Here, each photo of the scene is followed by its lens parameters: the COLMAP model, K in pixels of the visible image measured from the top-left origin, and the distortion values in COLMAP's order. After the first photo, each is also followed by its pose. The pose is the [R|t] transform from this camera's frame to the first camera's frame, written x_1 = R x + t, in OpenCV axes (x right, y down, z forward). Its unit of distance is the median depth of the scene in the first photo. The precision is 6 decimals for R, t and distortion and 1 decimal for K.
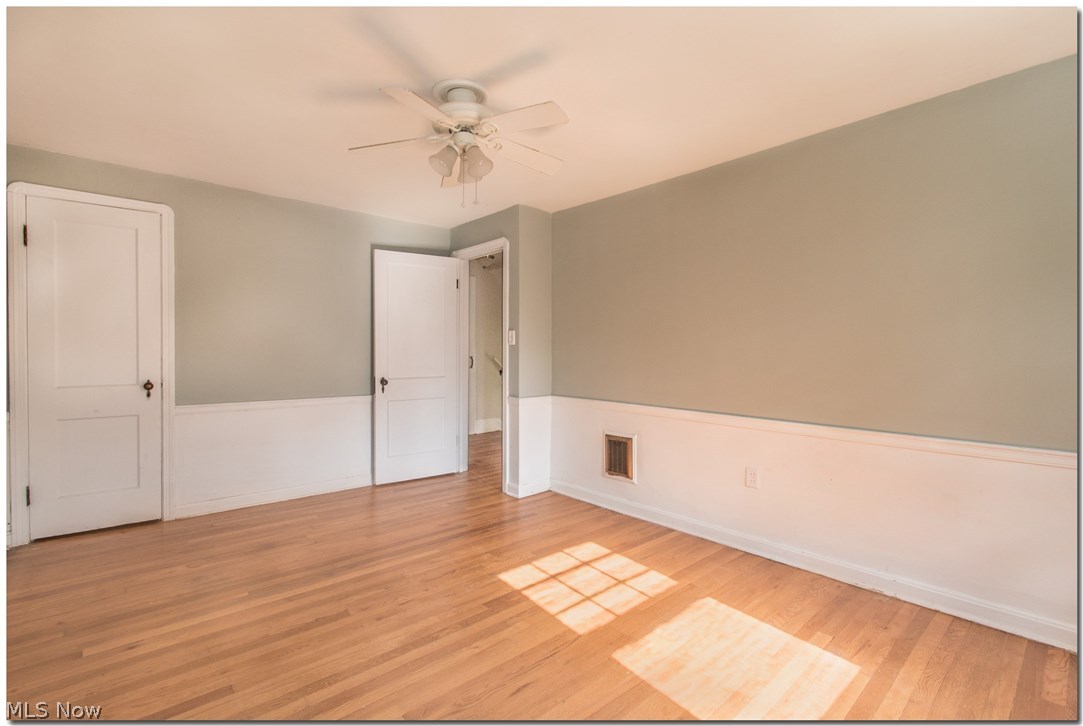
lens RADIAL K [[469.5, 0, 544.6], [0, 469.5, 345.9], [0, 0, 1]] dist [0.000714, 0.000059]
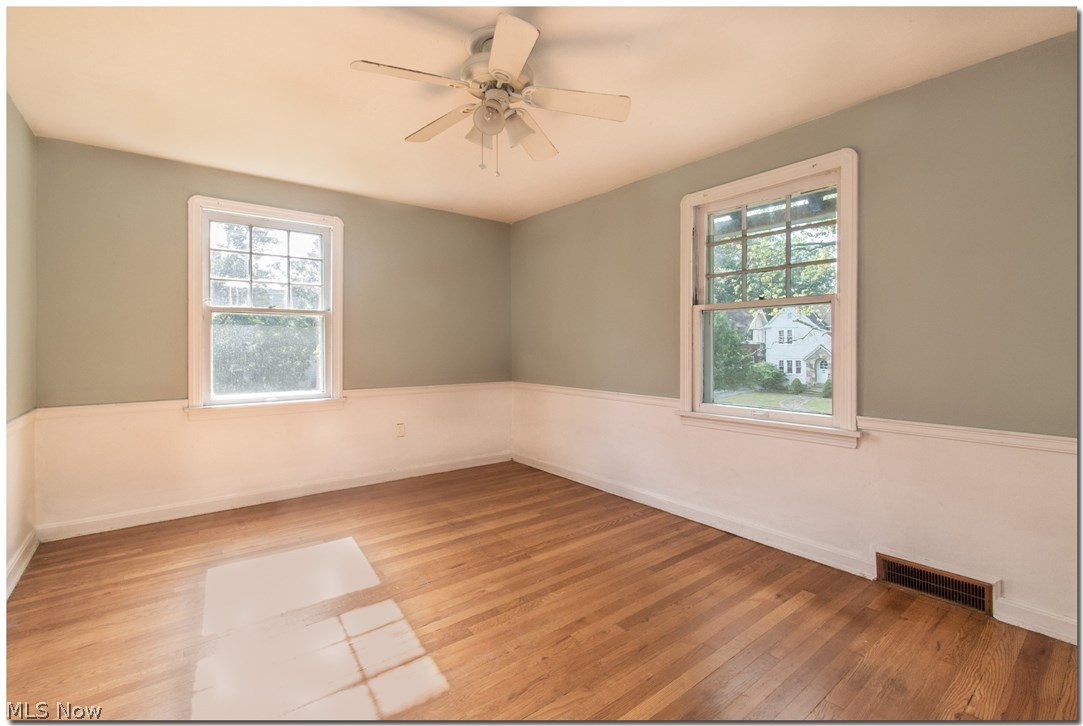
lens RADIAL K [[469.5, 0, 544.6], [0, 469.5, 345.9], [0, 0, 1]] dist [0.000714, 0.000059]
pose [[-0.999240, -0.005445, 0.038599, -0.313896], [-0.004833, 0.999861, 0.015926, 0.008439], [-0.038681, 0.015727, -0.999128, 1.990658]]
